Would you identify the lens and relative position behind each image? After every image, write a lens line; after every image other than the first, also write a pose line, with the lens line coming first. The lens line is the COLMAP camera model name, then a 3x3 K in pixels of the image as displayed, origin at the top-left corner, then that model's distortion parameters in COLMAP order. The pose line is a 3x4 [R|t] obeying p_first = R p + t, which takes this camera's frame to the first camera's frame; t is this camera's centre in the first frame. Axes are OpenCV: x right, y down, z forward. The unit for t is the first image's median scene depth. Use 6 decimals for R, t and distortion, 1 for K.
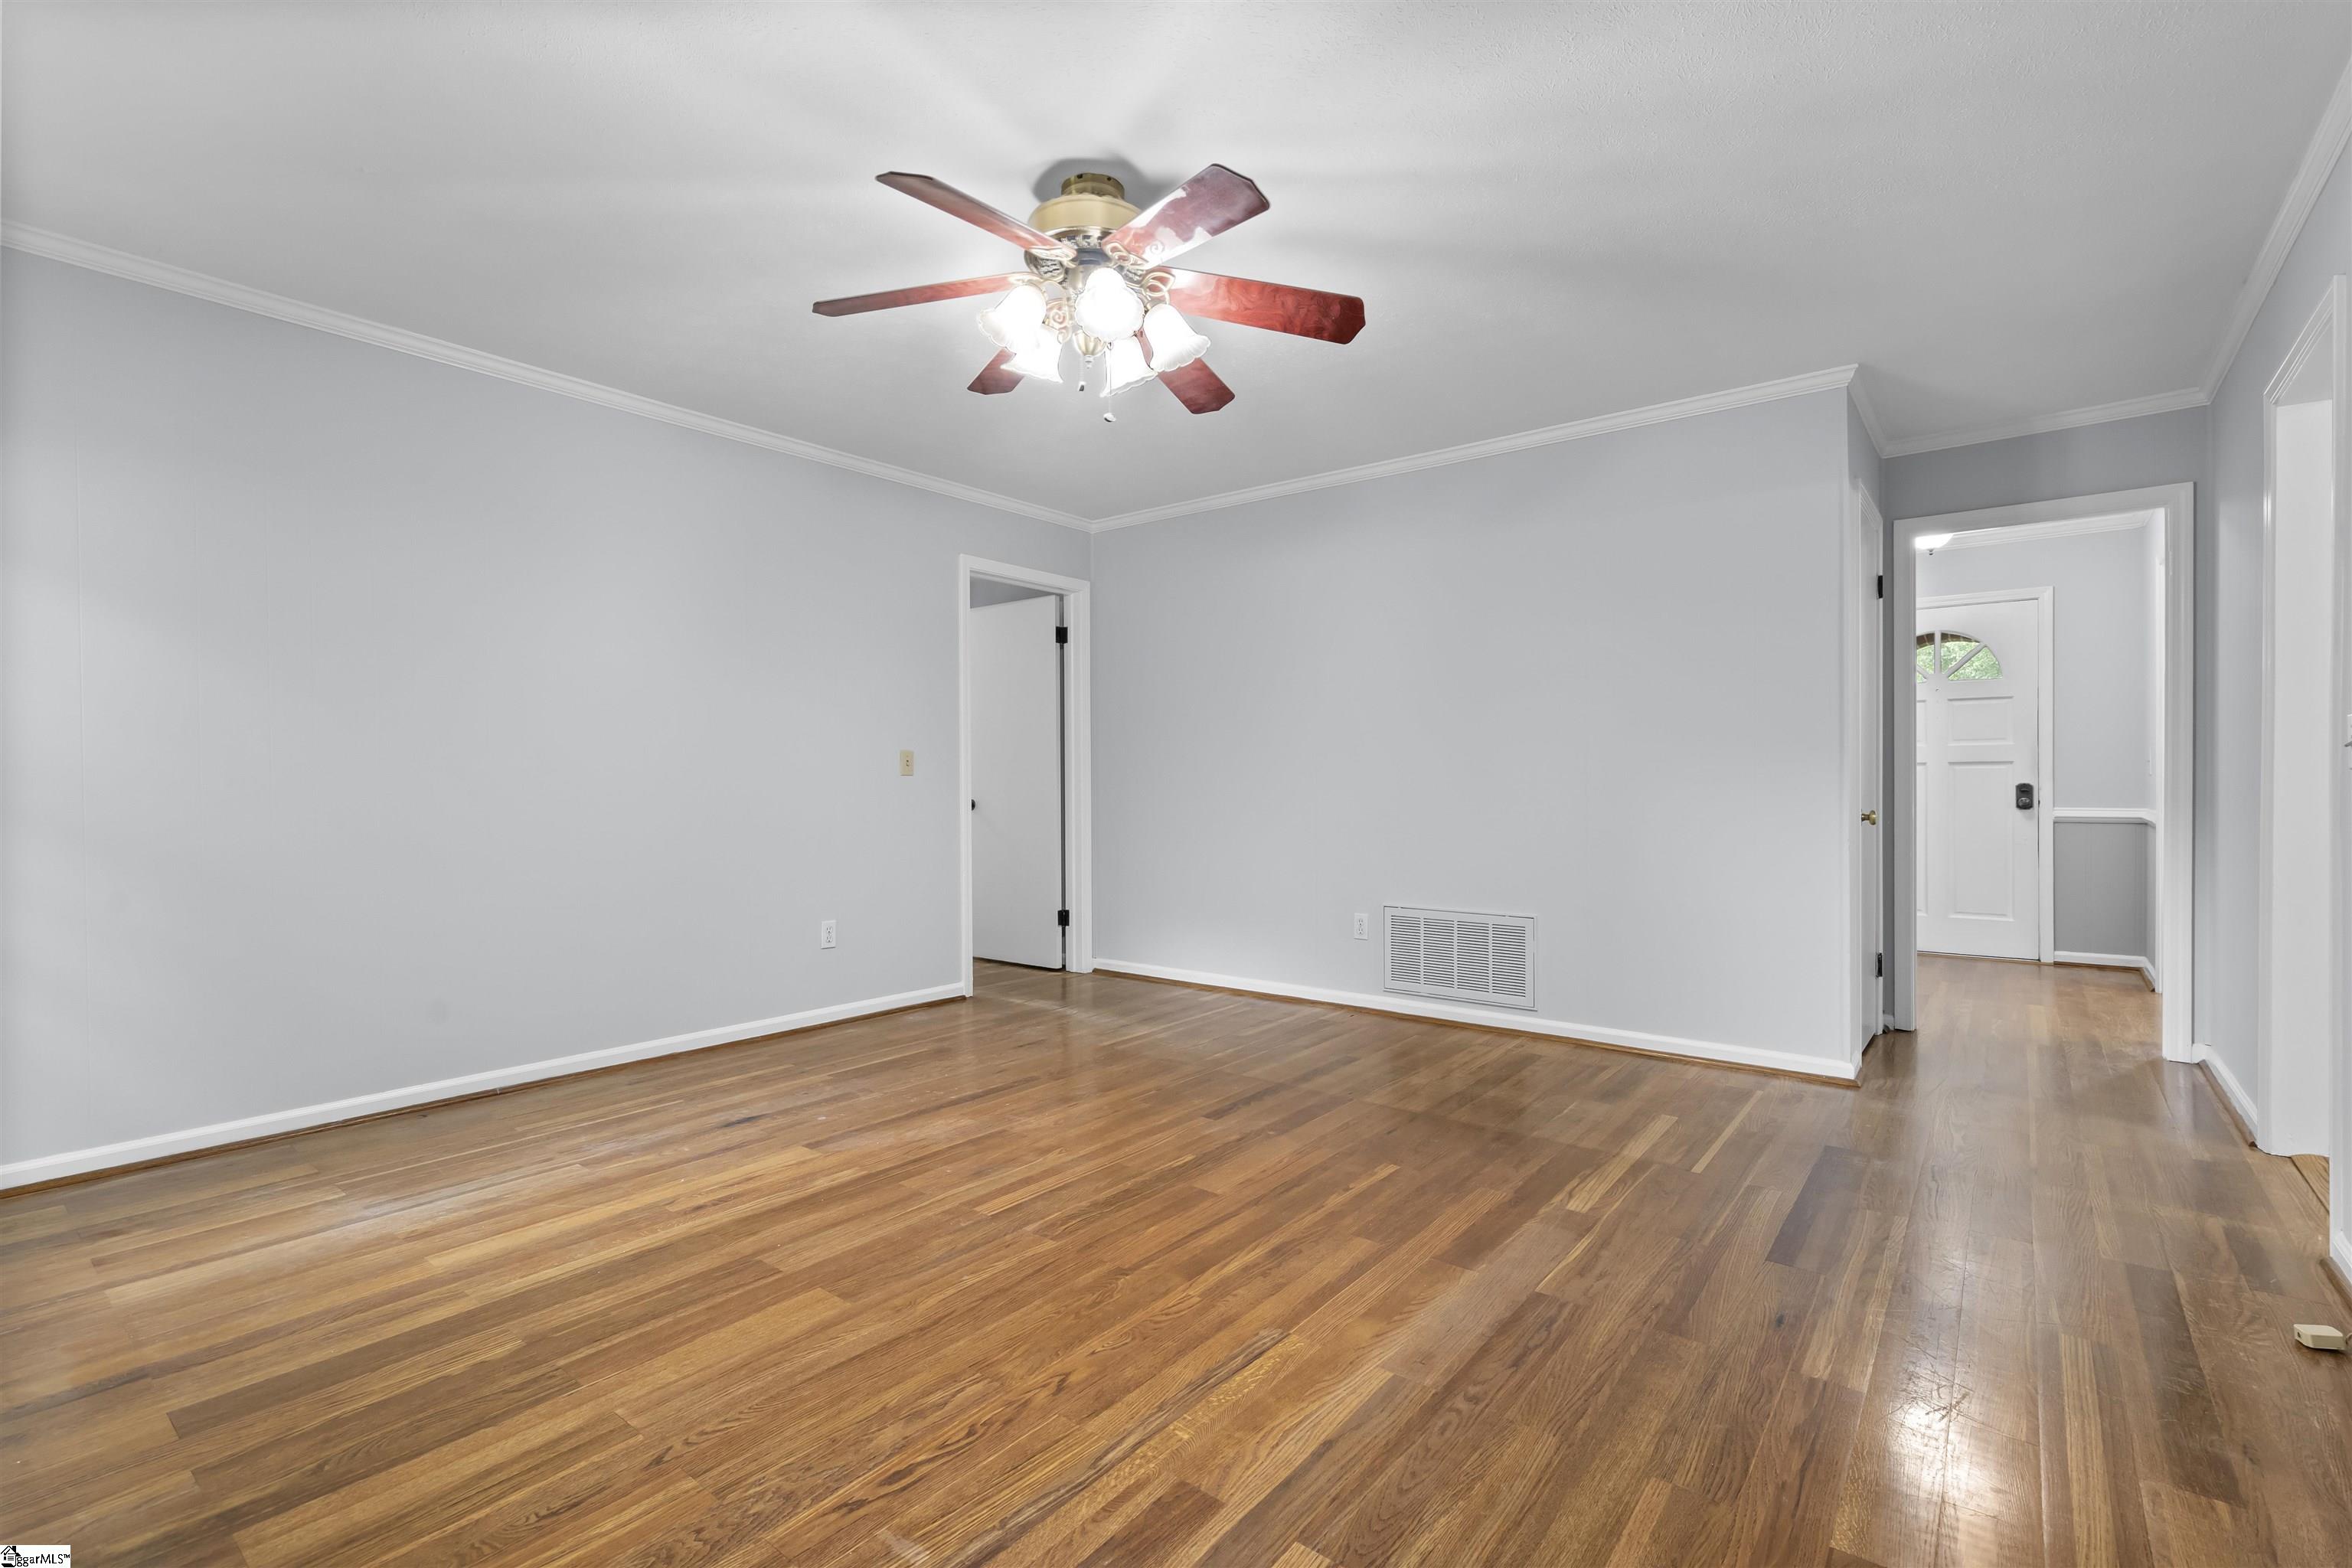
lens RADIAL K [[1067.7, 0, 1170.6], [0, 1067.7, 783.7], [0, 0, 1]] dist [-0.007928, 0.000594]
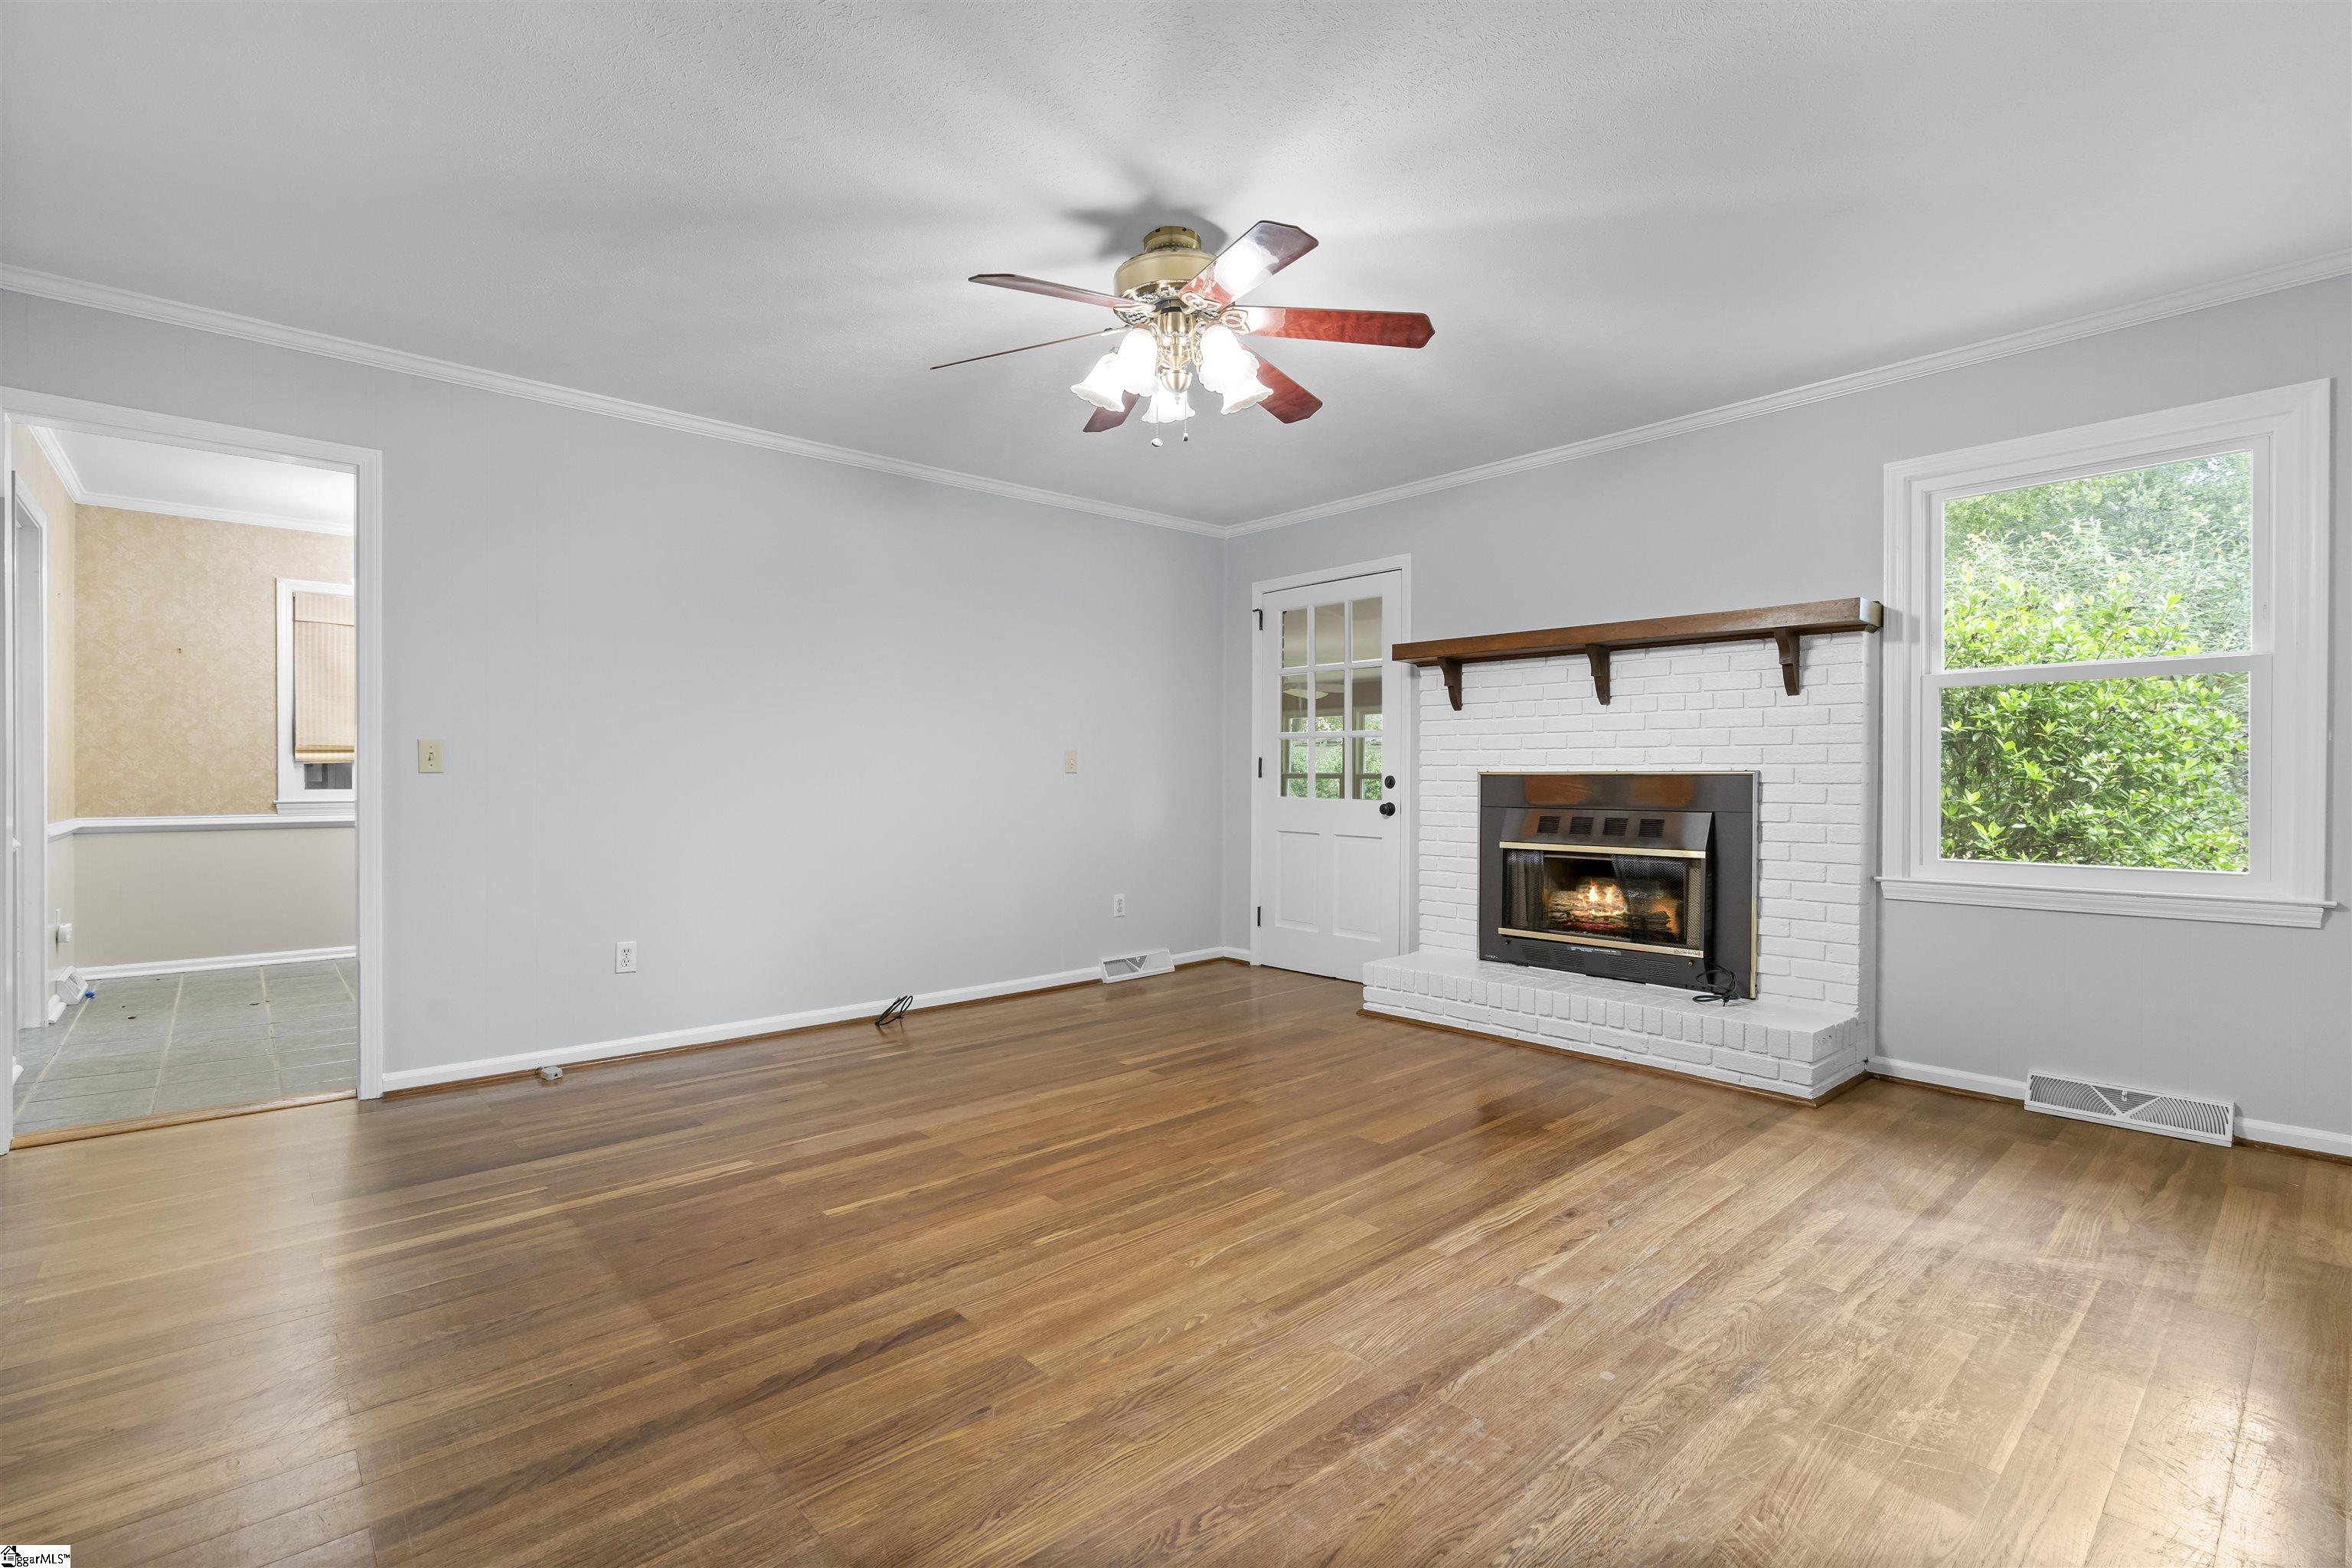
lens RADIAL K [[1067.7, 0, 1170.5], [0, 1067.7, 779.5], [0, 0, 1]] dist [-0.007928, 0.000594]
pose [[-0.985365, 0.001724, 0.170451, -0.222752], [0.002705, 0.999981, 0.005523, -0.007089], [-0.170438, 0.005904, -0.985351, 1.805229]]
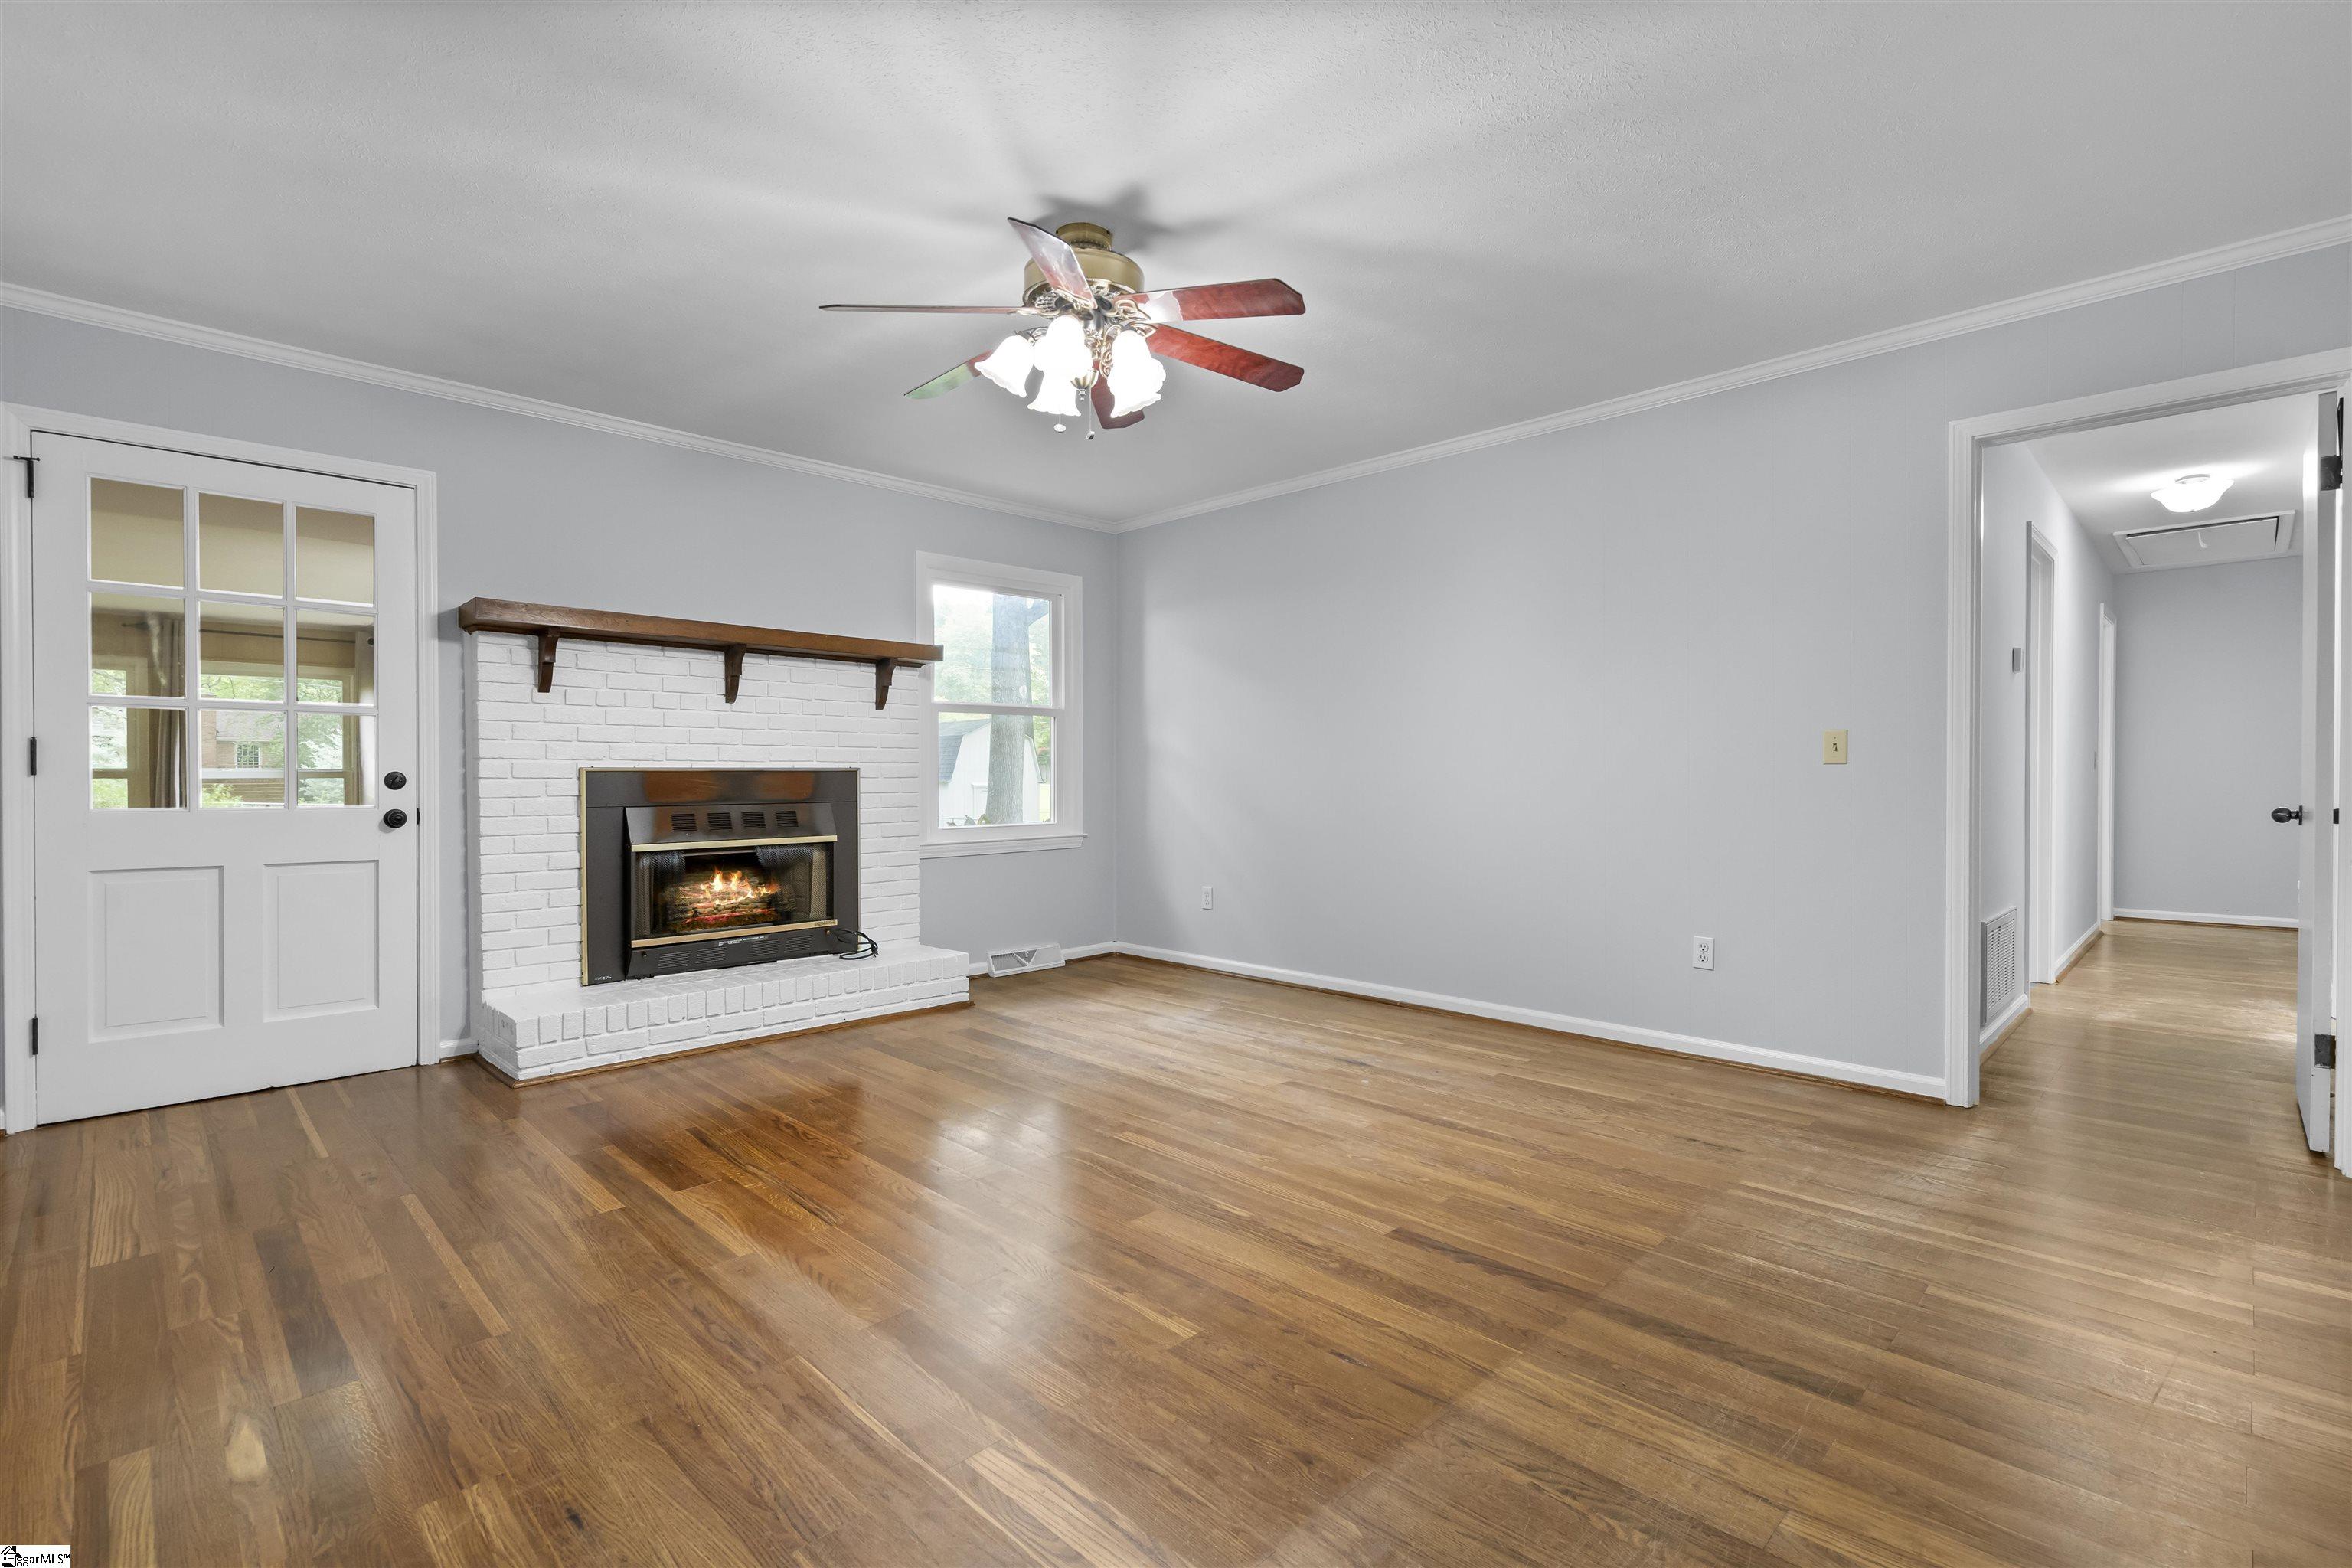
lens RADIAL K [[1067.7, 0, 1180.6], [0, 1067.7, 781.9], [0, 0, 1]] dist [-0.007928, 0.000594]
pose [[-0.113070, 0.011733, -0.993518, 0.881364], [-0.001318, 0.999928, 0.011958, -0.006958], [0.993586, 0.002661, -0.113046, 1.058525]]
